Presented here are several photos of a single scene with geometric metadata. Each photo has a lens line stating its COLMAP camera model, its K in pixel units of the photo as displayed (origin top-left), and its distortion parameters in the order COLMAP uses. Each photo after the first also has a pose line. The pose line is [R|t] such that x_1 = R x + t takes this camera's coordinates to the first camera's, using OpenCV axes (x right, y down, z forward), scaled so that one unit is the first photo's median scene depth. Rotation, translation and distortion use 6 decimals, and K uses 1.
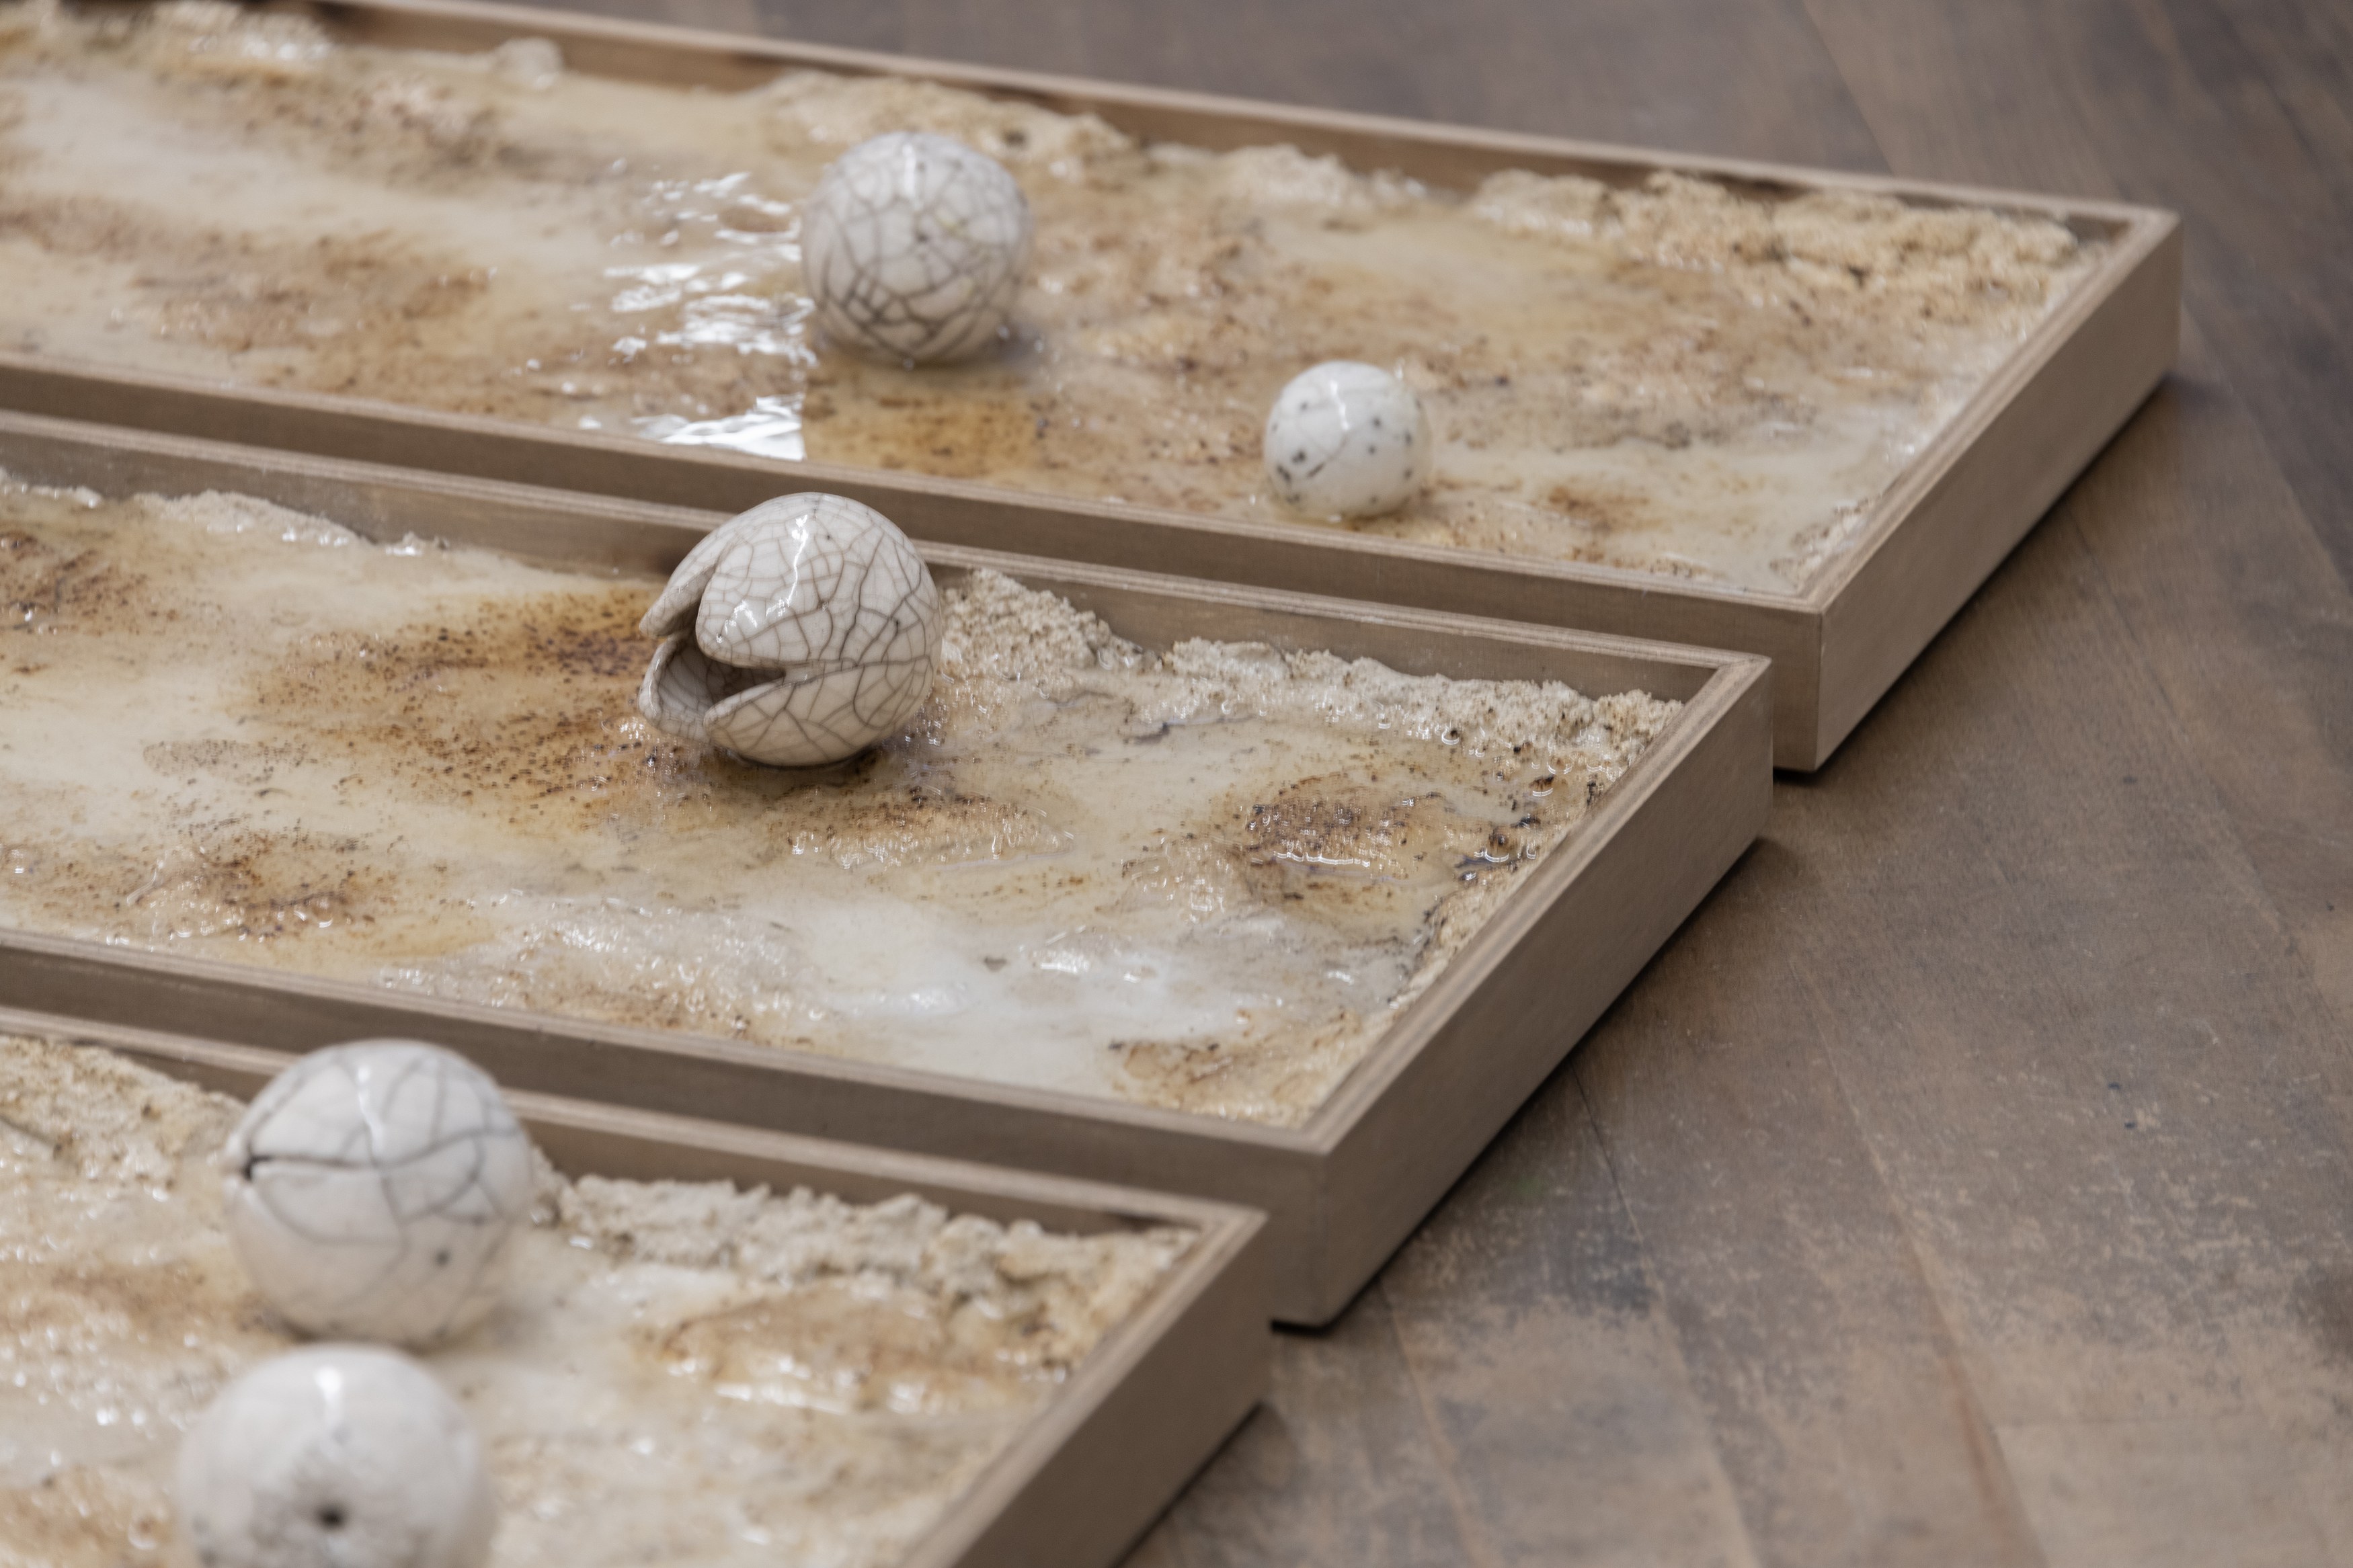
lens RADIAL K [[11017.8, 0, 1176.4], [0, 11017.8, 784.2], [0, 0, 1]] dist [-0.036236, 2.922177]
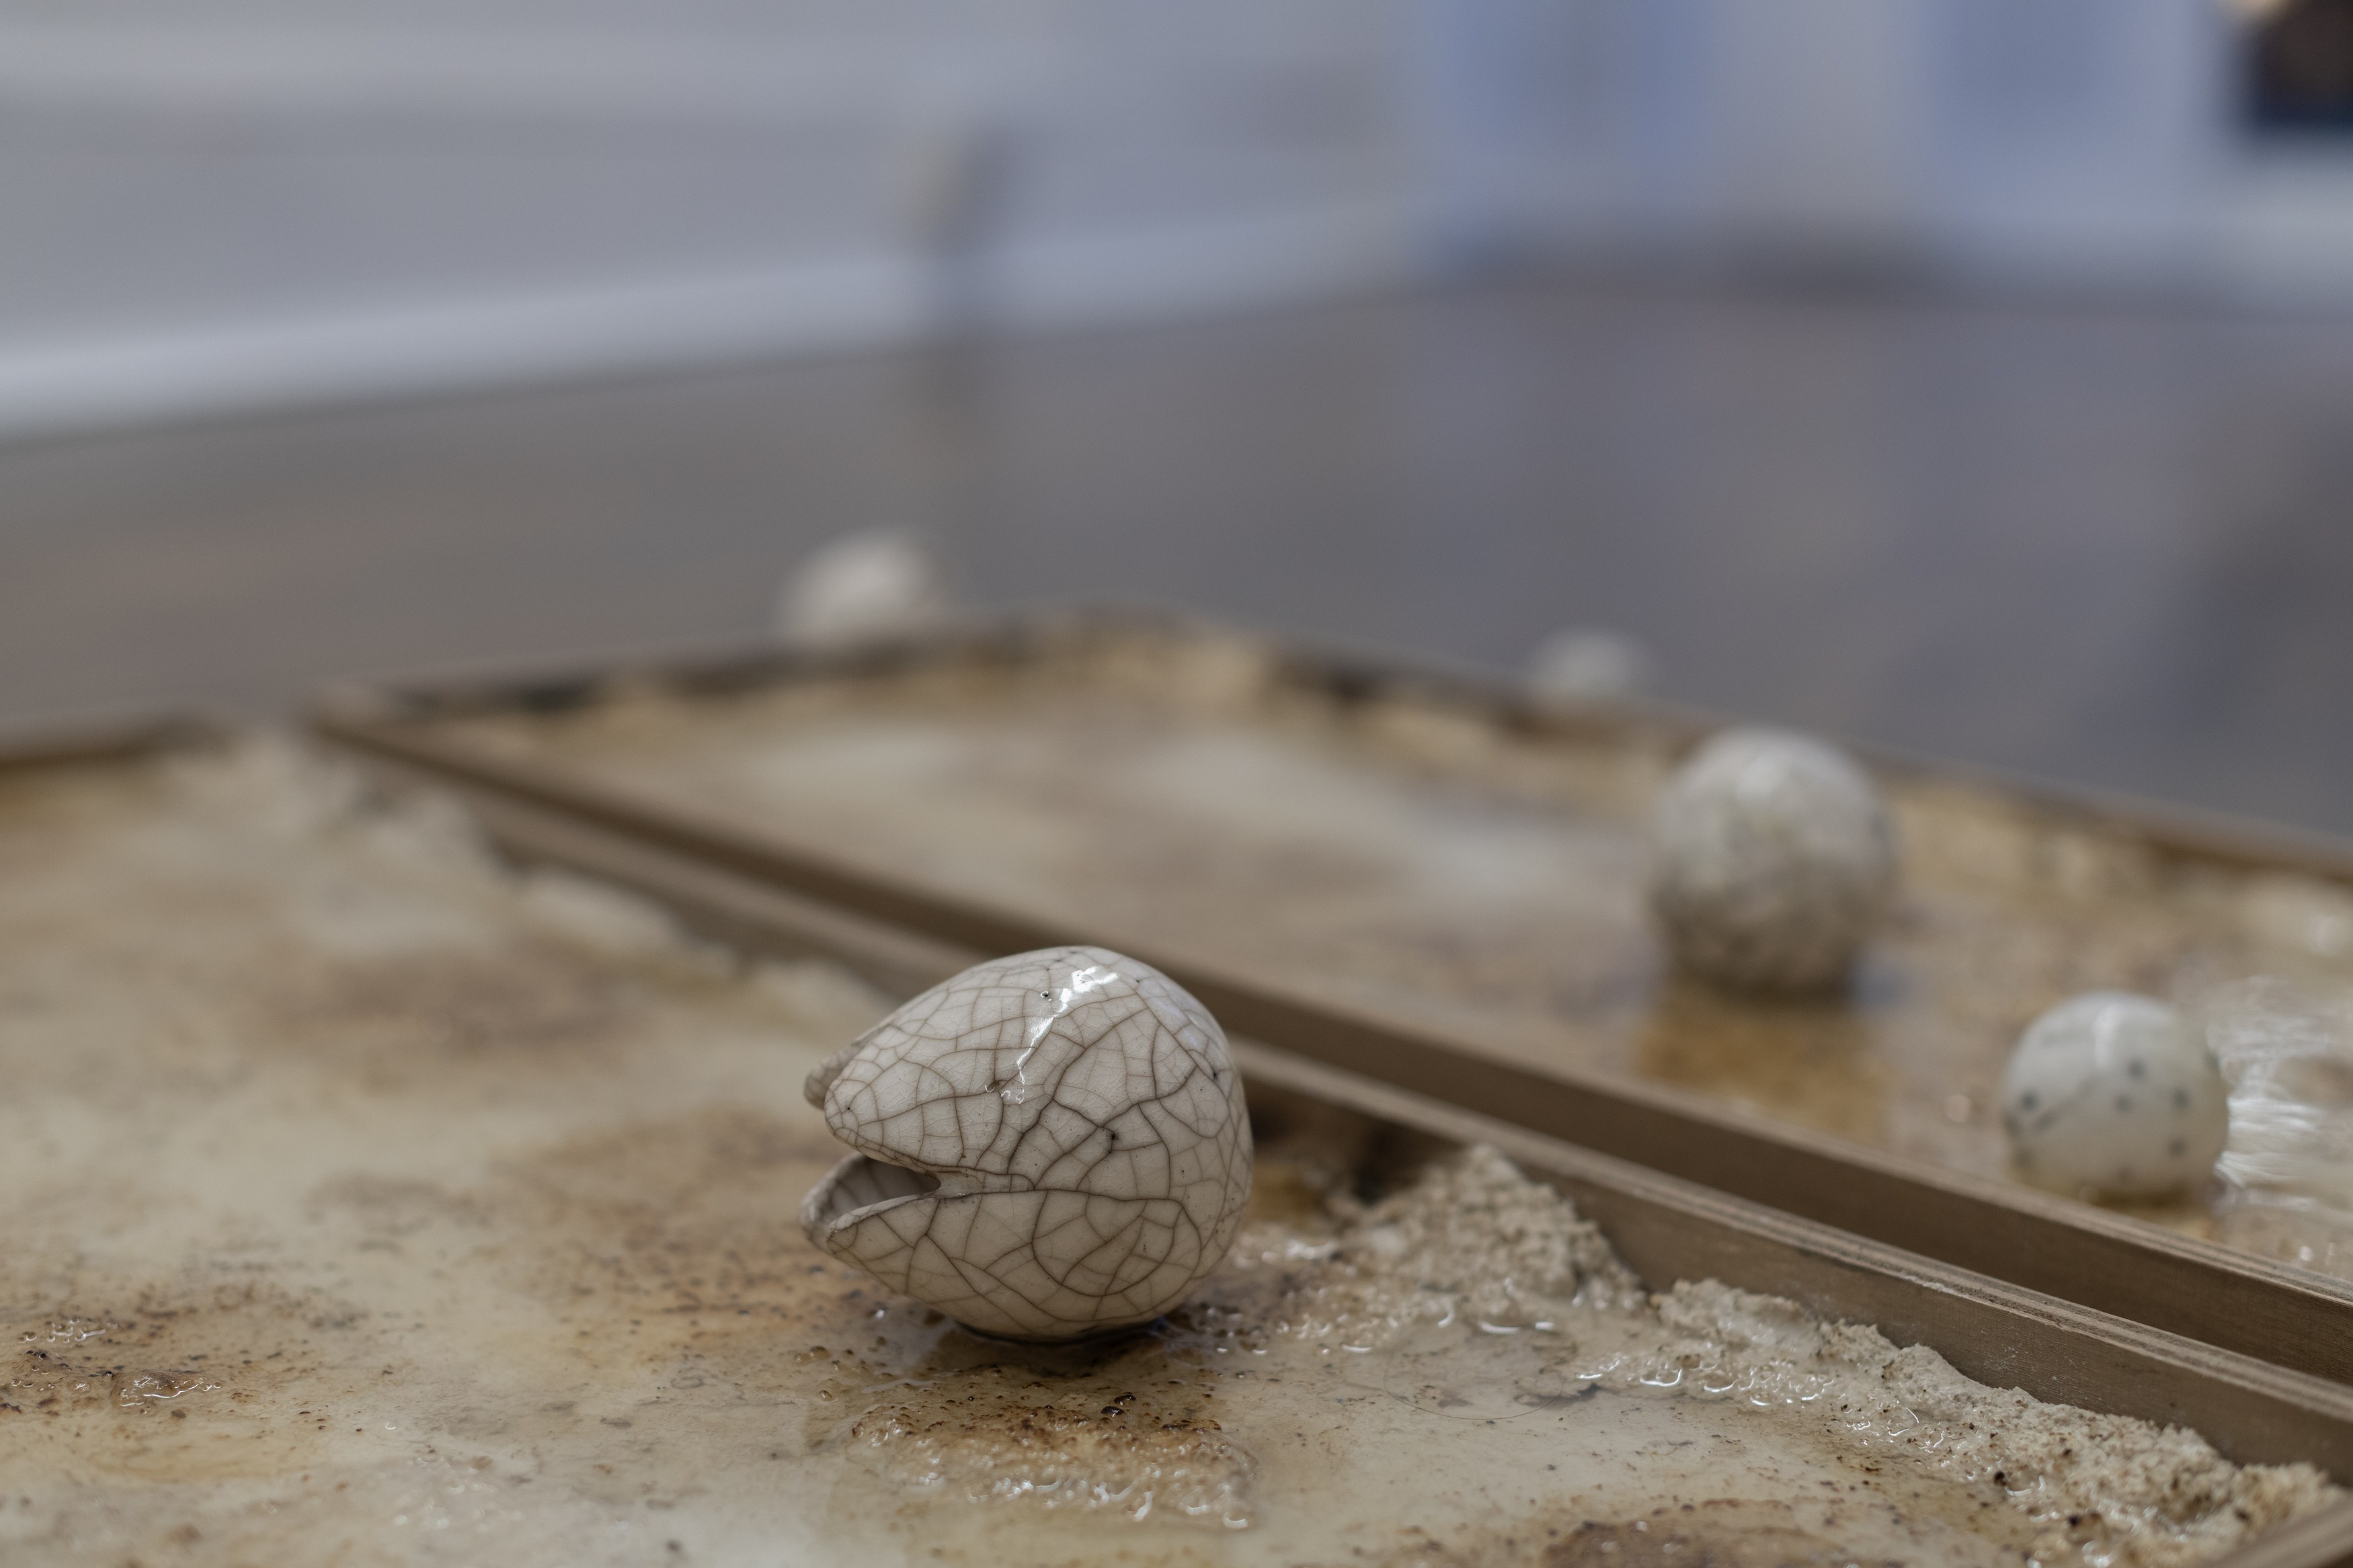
lens RADIAL K [[3475.2, 0, 1216.1], [0, 3475.2, 784.4], [0, 0, 1]] dist [0.009783, -0.001479]
pose [[0.880649, 0.098008, -0.463522, 0.073624], [-0.187969, 0.970350, -0.151951, -0.004509], [0.434886, 0.220943, 0.872960, 0.803121]]
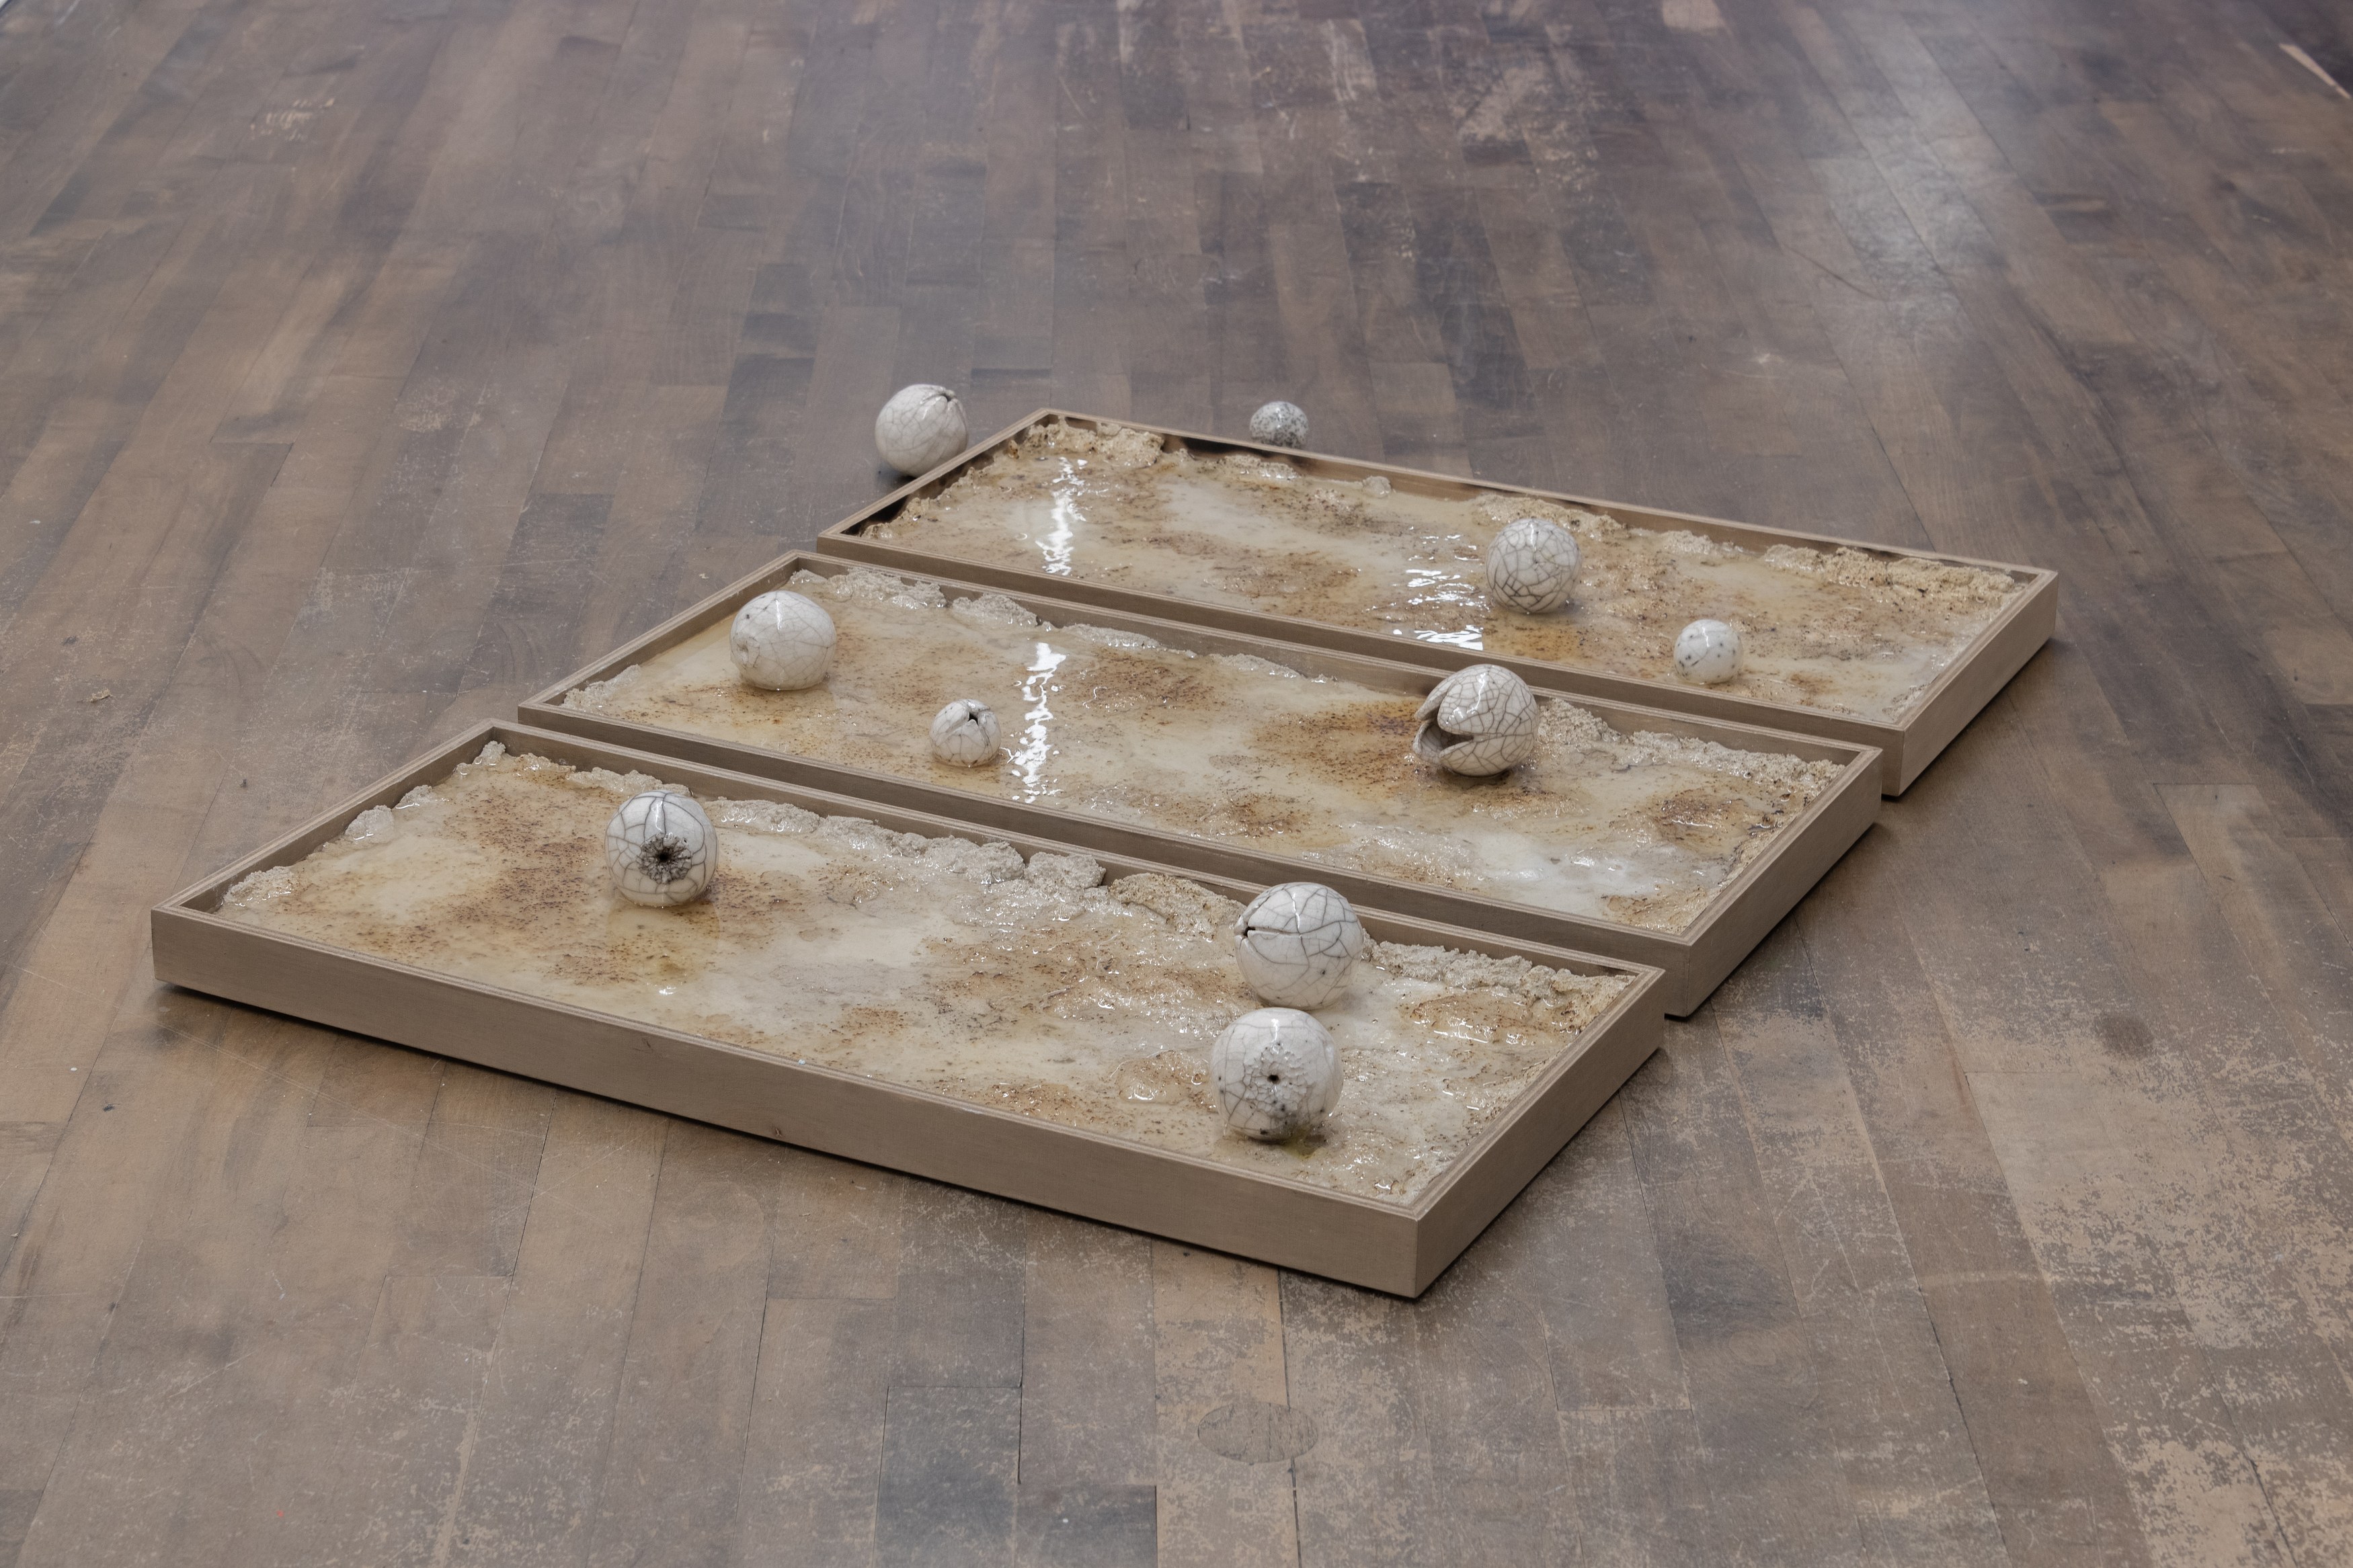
lens RADIAL K [[4346.3, 0, 1175.4], [0, 4346.3, 787.0], [0, 0, 1]] dist [-0.022731, -0.318452]
pose [[0.994054, 0.043352, -0.099882, -0.004555], [-0.043198, 0.999060, 0.003705, 0.000103], [0.099949, 0.000632, 0.994992, 0.039046]]
